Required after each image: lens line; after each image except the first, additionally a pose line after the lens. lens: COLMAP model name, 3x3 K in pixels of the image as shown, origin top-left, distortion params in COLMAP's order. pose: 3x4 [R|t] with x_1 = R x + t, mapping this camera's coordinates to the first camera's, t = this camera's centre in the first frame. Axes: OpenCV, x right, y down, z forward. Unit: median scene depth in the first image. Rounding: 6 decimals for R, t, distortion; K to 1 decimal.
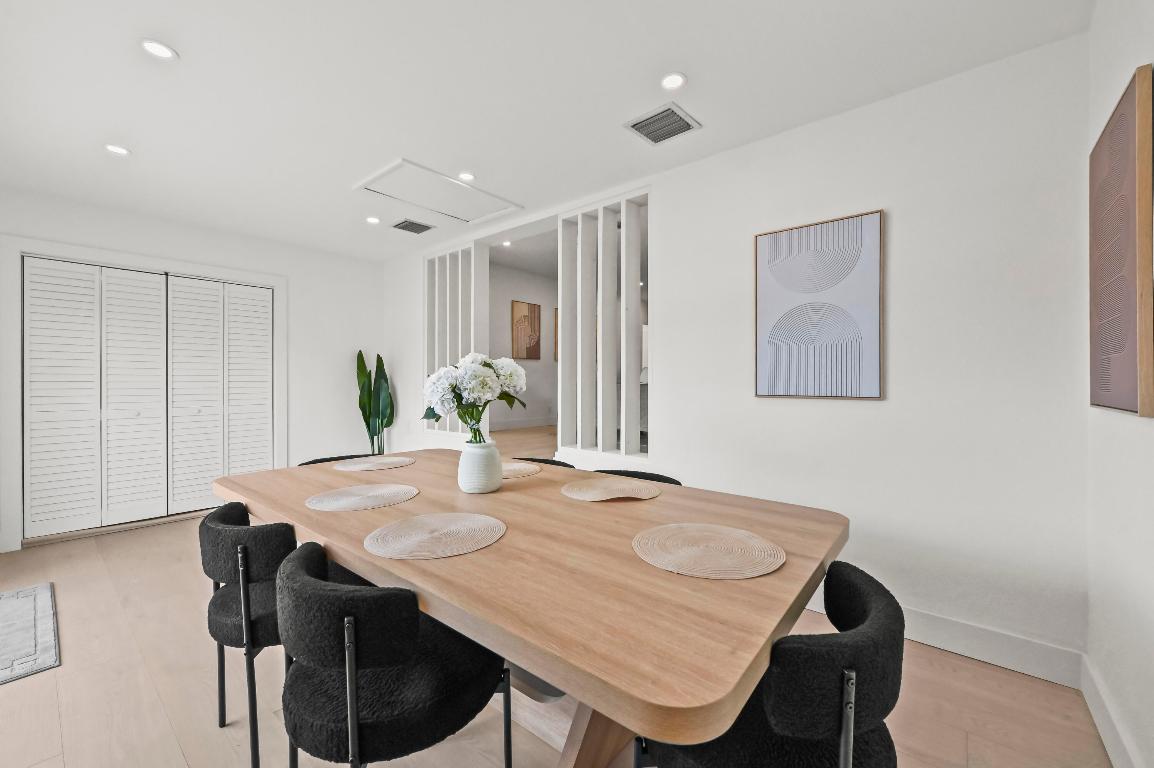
lens RADIAL K [[464.9, 0, 576.3], [0, 464.9, 383.6], [0, 0, 1]] dist [0.003769, 0.000429]
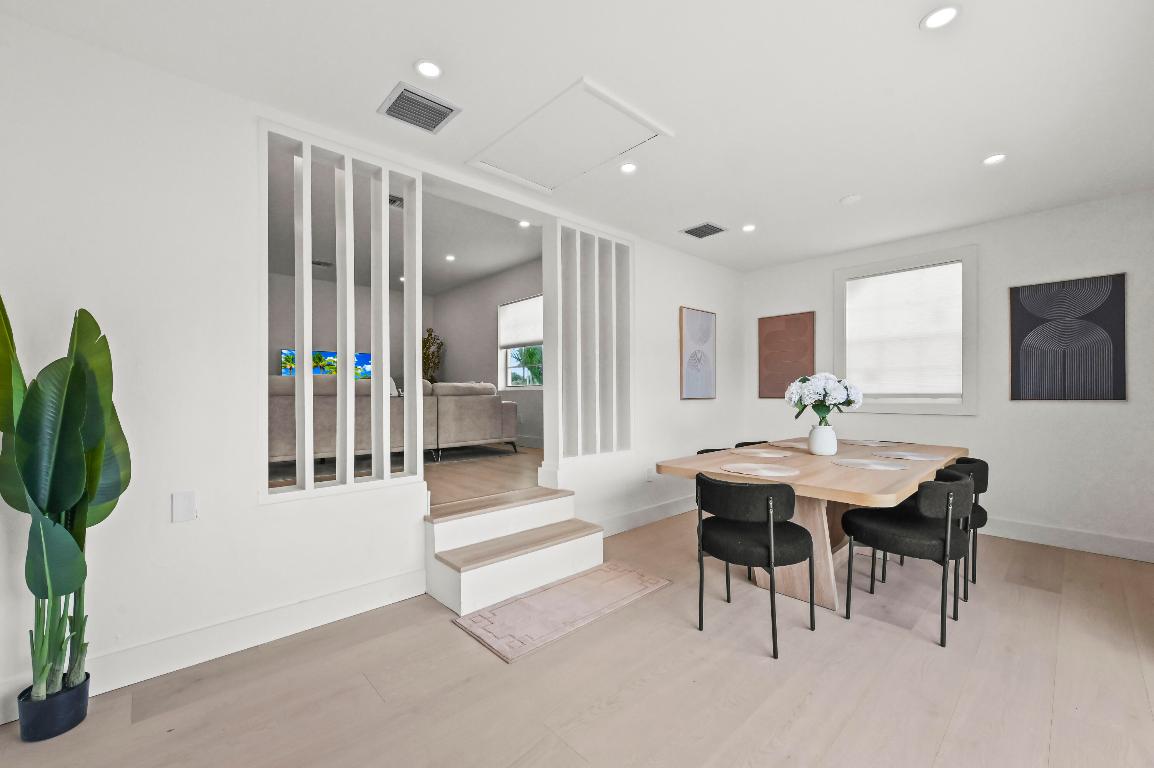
lens RADIAL K [[464.9, 0, 577.2], [0, 464.9, 390.3], [0, 0, 1]] dist [0.003769, 0.000429]
pose [[0.121228, -0.001302, 0.992624, -1.139445], [0.002218, 0.999997, 0.001041, -0.006313], [-0.992622, 0.002076, 0.121230, 0.967596]]
